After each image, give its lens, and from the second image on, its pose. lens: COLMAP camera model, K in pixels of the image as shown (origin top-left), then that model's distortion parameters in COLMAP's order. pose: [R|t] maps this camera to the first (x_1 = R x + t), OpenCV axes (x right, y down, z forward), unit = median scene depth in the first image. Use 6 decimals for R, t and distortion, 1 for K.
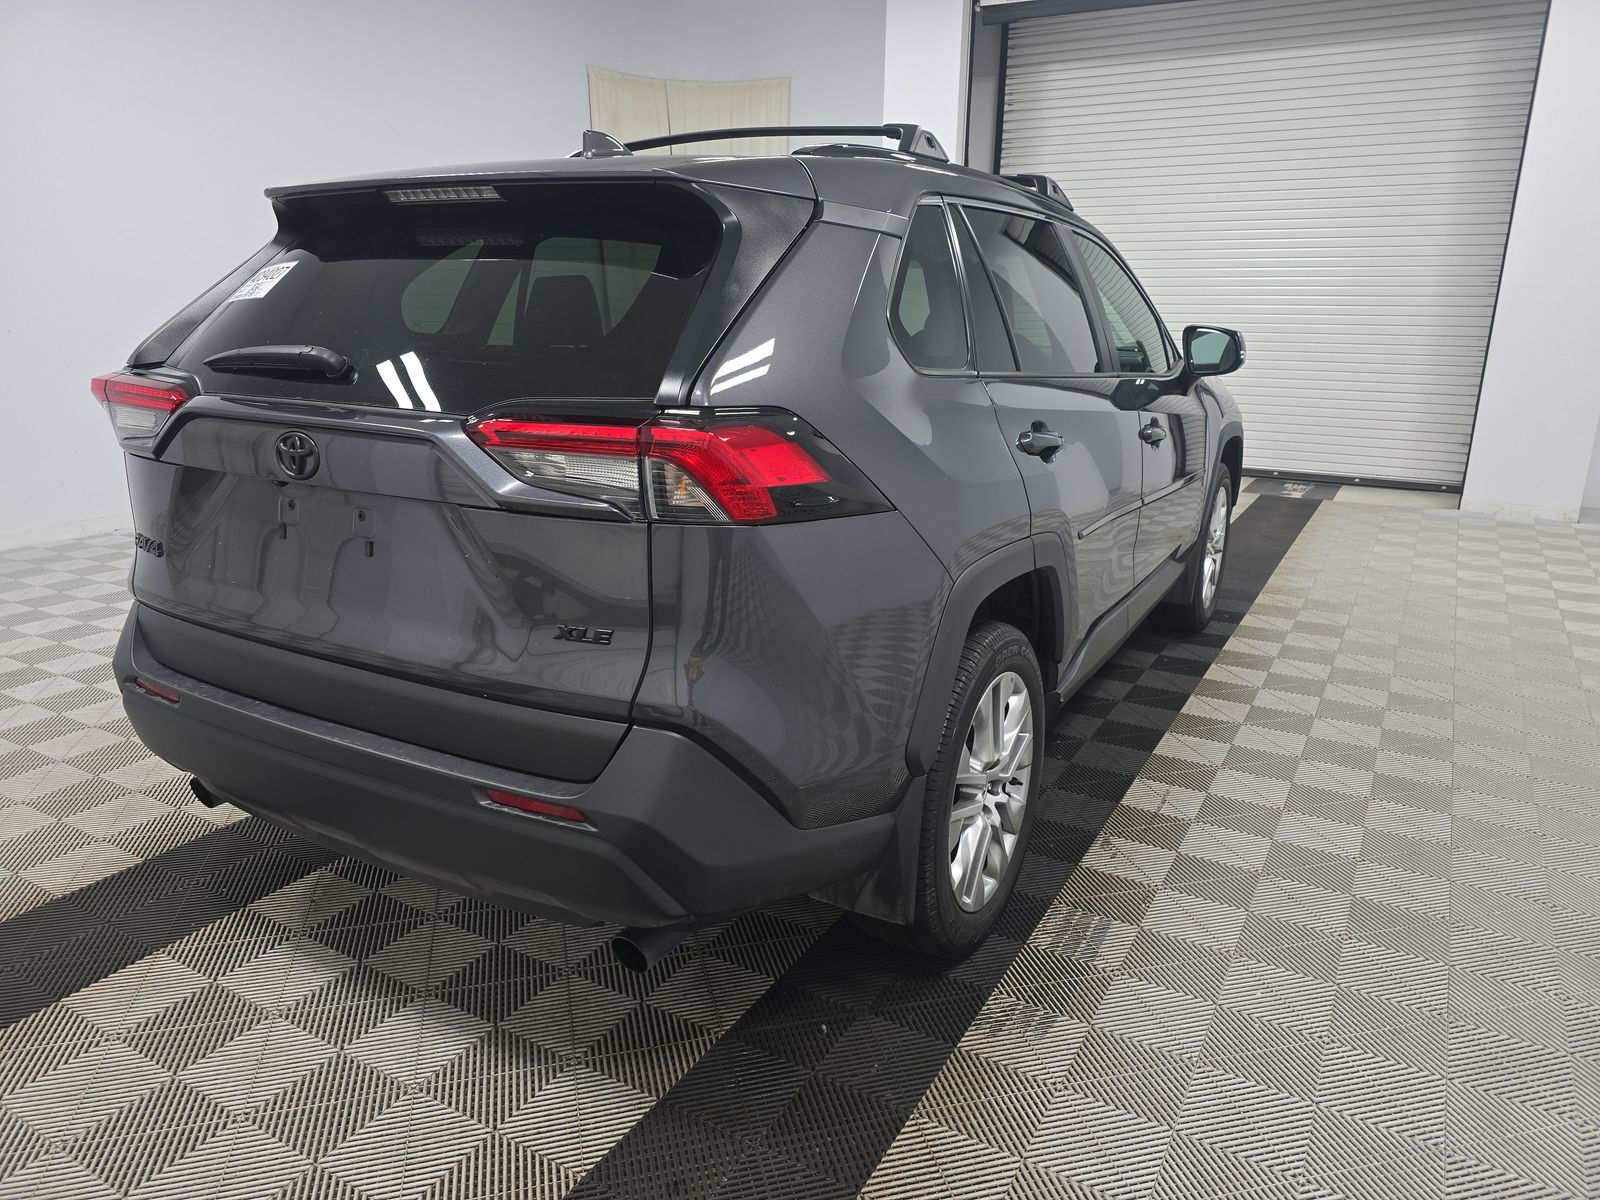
lens RADIAL K [[1103.1, 0, 800.2], [0, 1103.1, 632.5], [0, 0, 1]] dist [0.005749, 0.000855]
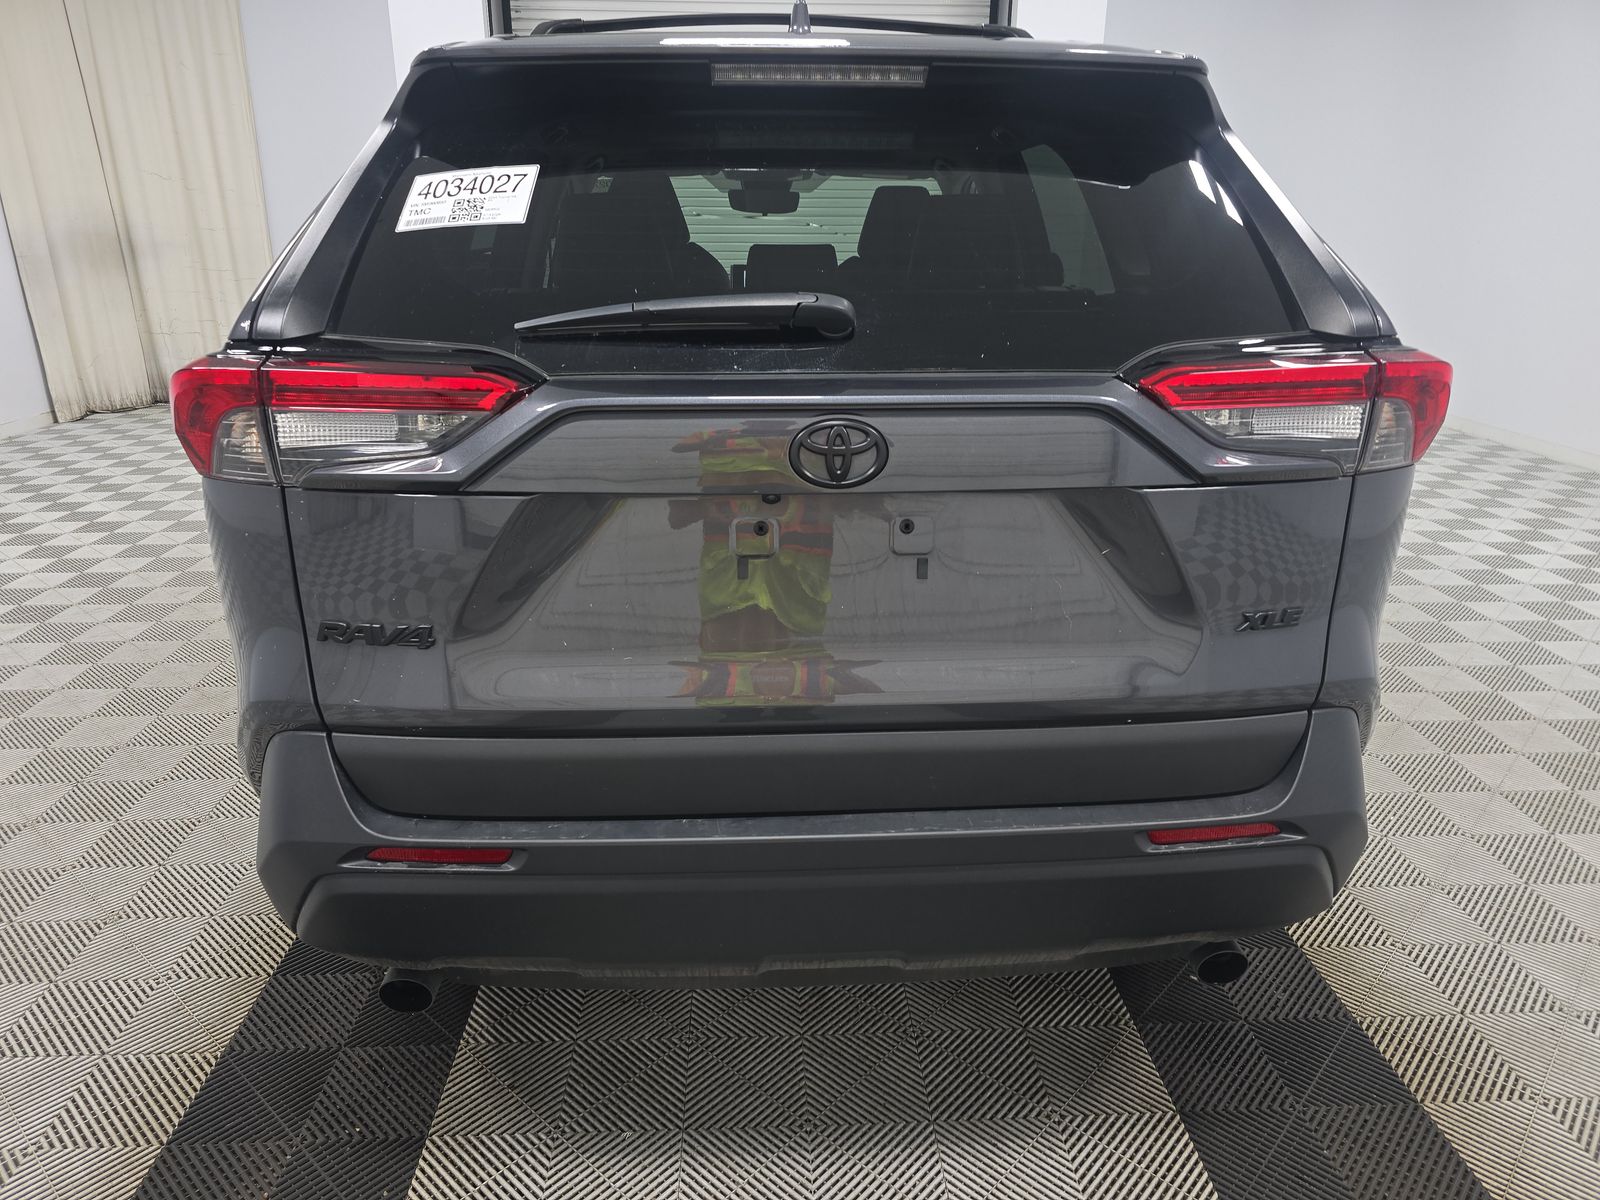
lens RADIAL K [[1074.2, 0, 800.0], [0, 1074.2, 600.0], [0, 0, 1]] dist [0.008687, -0.049018]
pose [[0.838683, -0.193200, 0.509199, -0.798012], [0.161336, 0.981133, 0.106529, -0.139899], [-0.520174, -0.007192, 0.854030, 0.416908]]
